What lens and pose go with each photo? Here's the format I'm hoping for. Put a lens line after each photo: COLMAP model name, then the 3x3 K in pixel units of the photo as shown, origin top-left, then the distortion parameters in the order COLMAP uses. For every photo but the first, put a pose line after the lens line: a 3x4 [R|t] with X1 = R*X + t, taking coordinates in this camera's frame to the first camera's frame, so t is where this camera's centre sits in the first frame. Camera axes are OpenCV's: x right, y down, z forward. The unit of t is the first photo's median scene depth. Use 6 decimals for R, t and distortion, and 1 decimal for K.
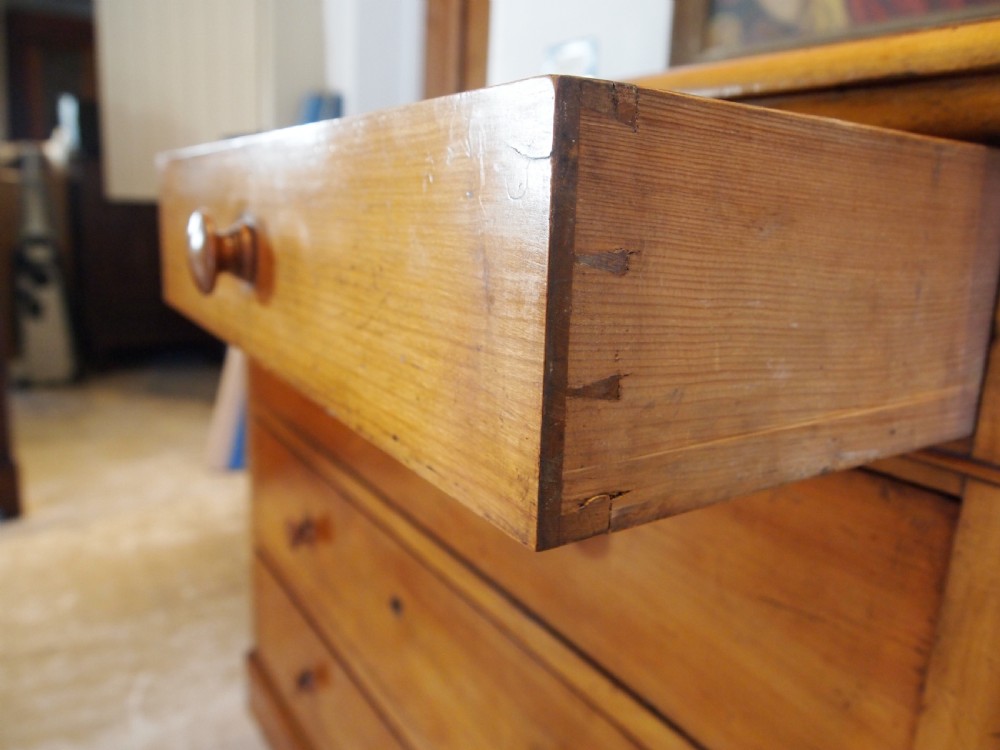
lens RADIAL K [[769.5, 0, 500.0], [0, 769.5, 375.0], [0, 0, 1]] dist [-0.057020, -0.002274]
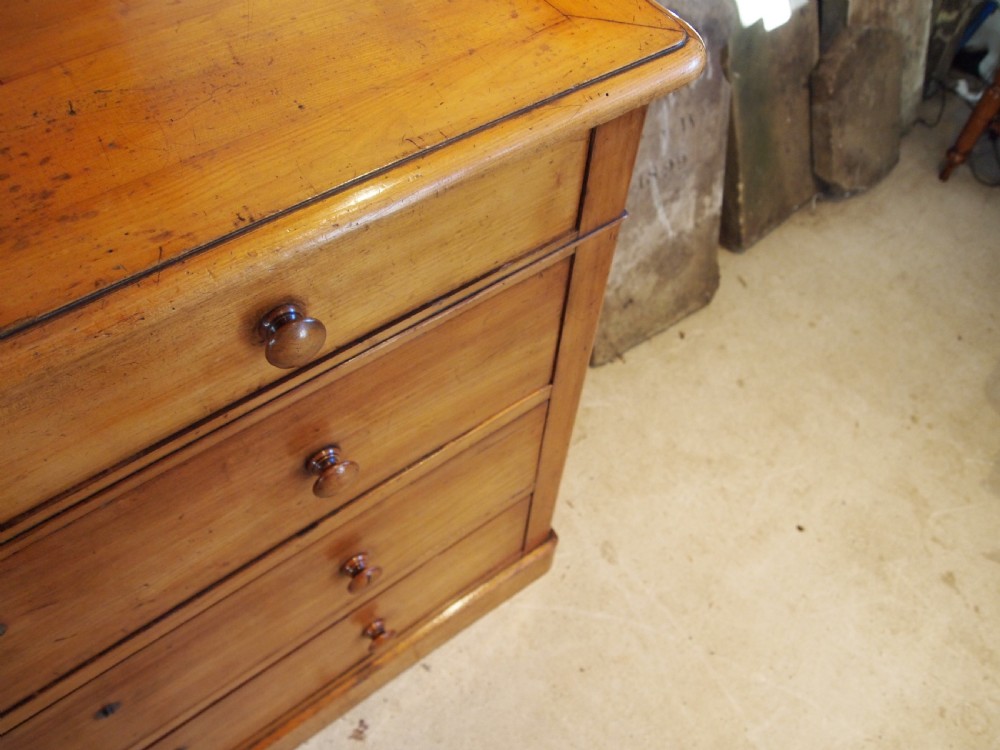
lens RADIAL K [[794.1, 0, 505.7], [0, 794.1, 382.0], [0, 0, 1]] dist [-0.044256, -0.002224]
pose [[-0.060808, -0.846032, 0.529654, -0.626936], [0.159311, 0.515607, 0.841884, -1.142714], [-0.985354, 0.135573, 0.103429, 0.761426]]
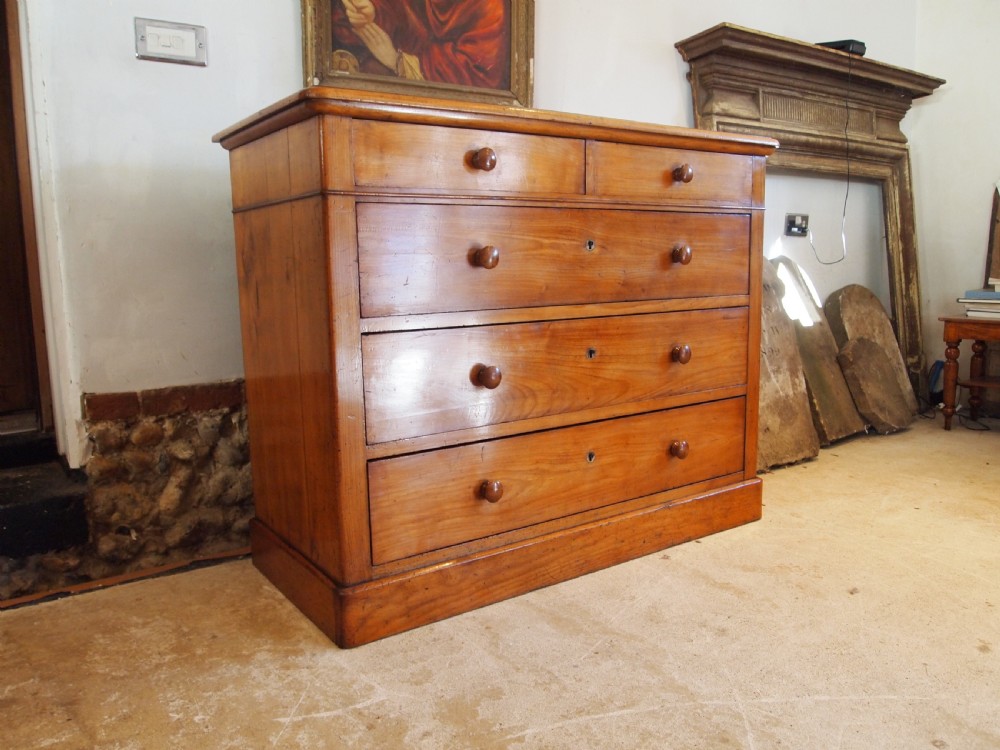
lens RADIAL K [[799.5, 0, 506.3], [0, 799.5, 381.1], [0, 0, 1]] dist [-0.047965, 0.001507]
pose [[-0.036282, -0.192174, 0.980690, -4.299968], [0.228768, 0.953680, 0.195345, -0.180732], [-0.972805, 0.231438, 0.009362, 2.348232]]
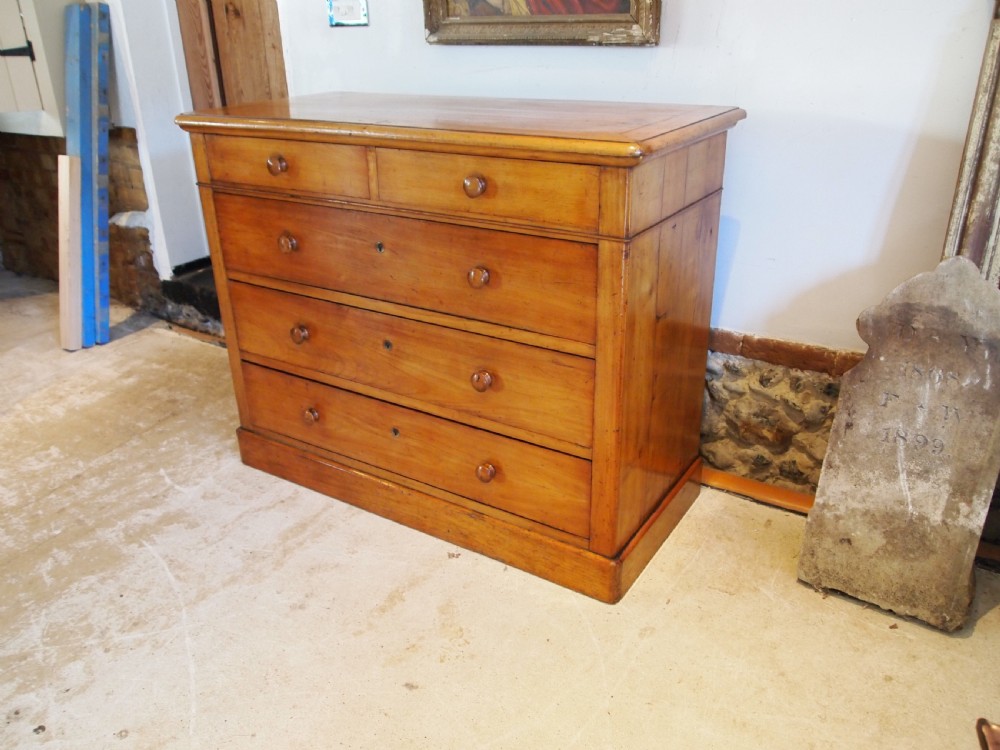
lens RADIAL K [[799.5, 0, 506.3], [0, 799.5, 381.1], [0, 0, 1]] dist [-0.047965, 0.001507]
pose [[0.908370, -0.230919, 0.348627, -1.245434], [0.145895, 0.956323, 0.253300, -0.243508], [-0.391892, -0.179227, 0.902385, -2.323679]]
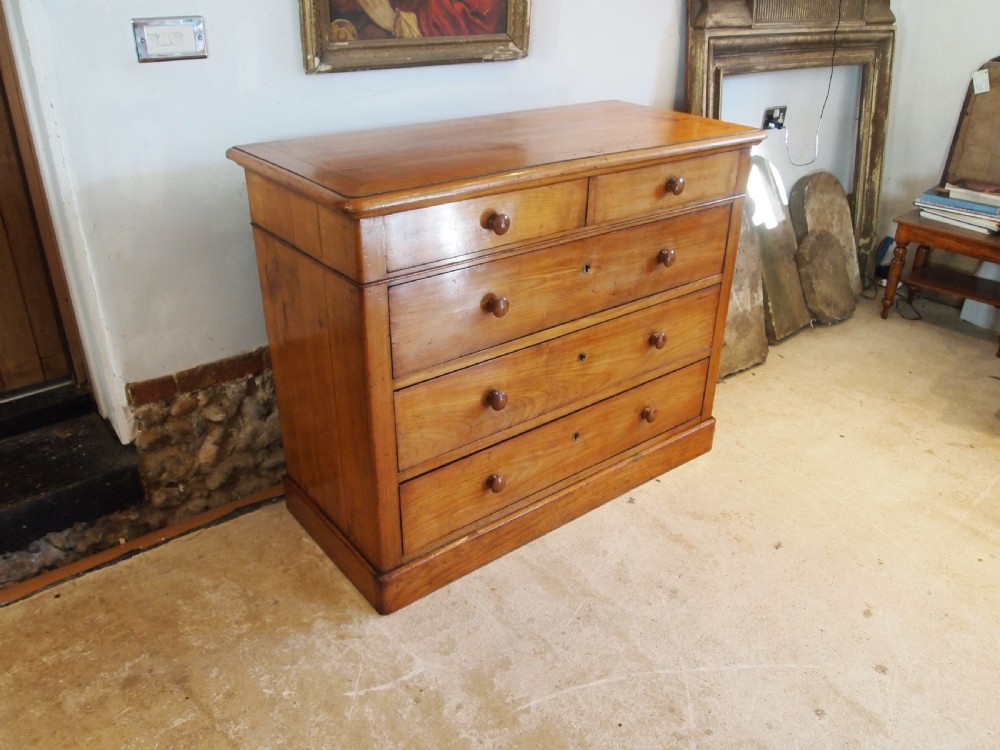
lens RADIAL K [[799.5, 0, 506.3], [0, 799.5, 381.1], [0, 0, 1]] dist [-0.047965, 0.001507]
pose [[-0.090329, -0.502676, 0.859743, -4.333014], [0.193055, 0.838059, 0.510281, -1.783078], [-0.977021, 0.212070, 0.021343, 2.293110]]
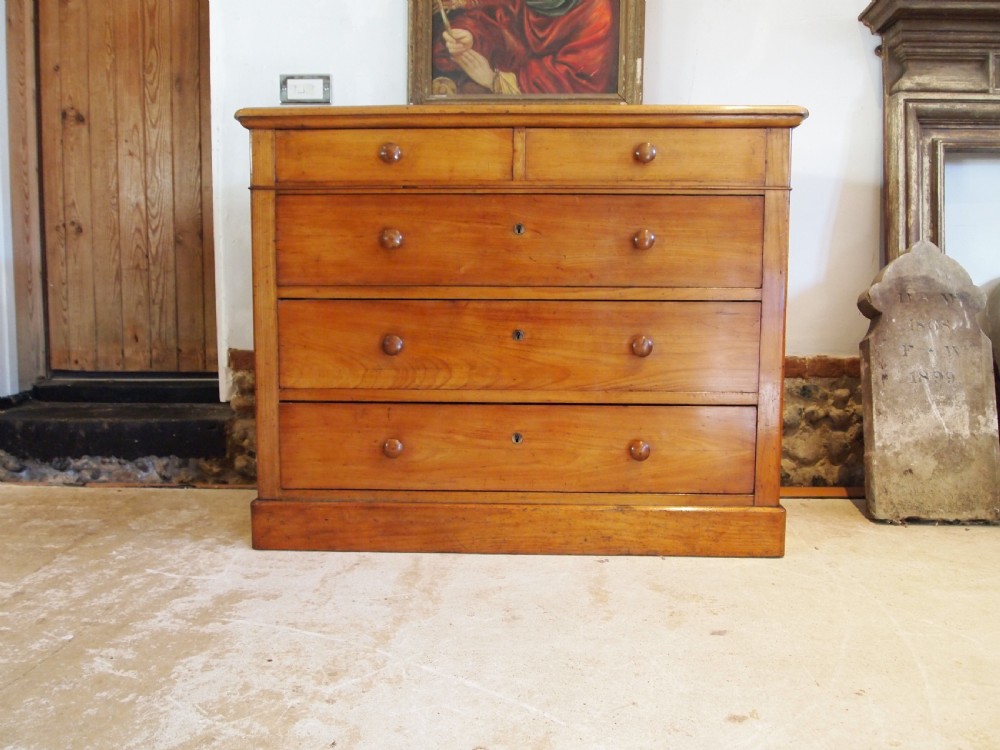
lens RADIAL K [[799.5, 0, 506.3], [0, 799.5, 381.1], [0, 0, 1]] dist [-0.047965, 0.001507]
pose [[0.576128, -0.118395, 0.808739, -3.714597], [0.192865, 0.981205, 0.006250, 0.782435], [-0.794279, 0.152376, 0.588135, -0.447779]]
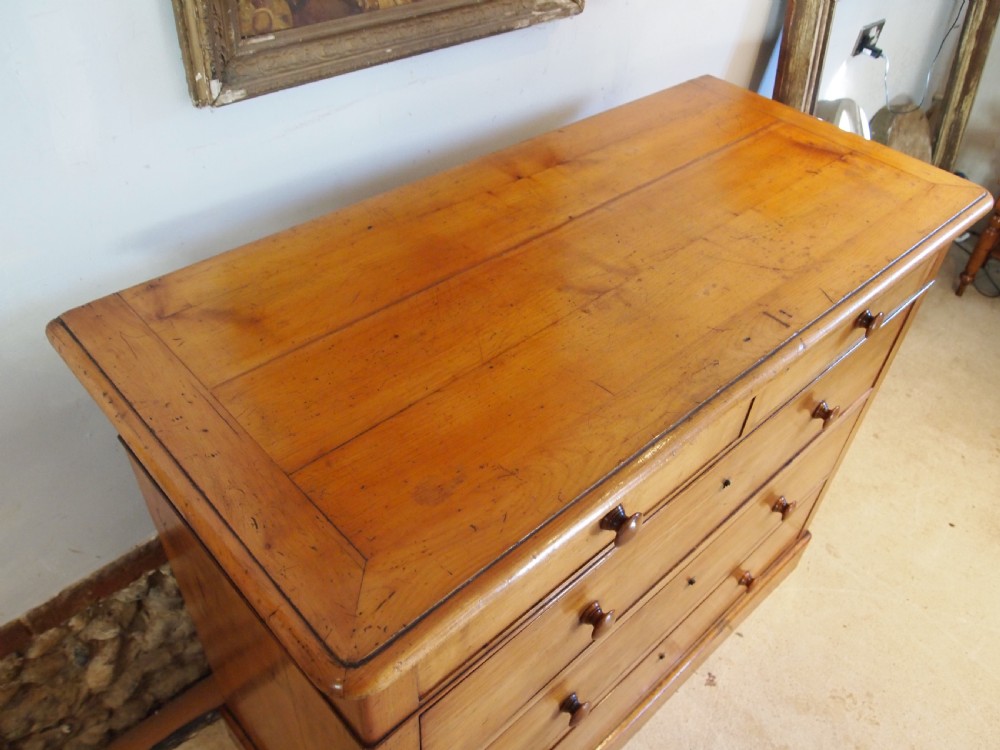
lens RADIAL K [[794.1, 0, 505.7], [0, 794.1, 382.0], [0, 0, 1]] dist [-0.044256, -0.002224]
pose [[-0.173956, -0.695774, 0.696877, -1.673474], [0.143274, 0.682255, 0.716939, -2.135039], [-0.974275, 0.224560, -0.018996, 2.488400]]
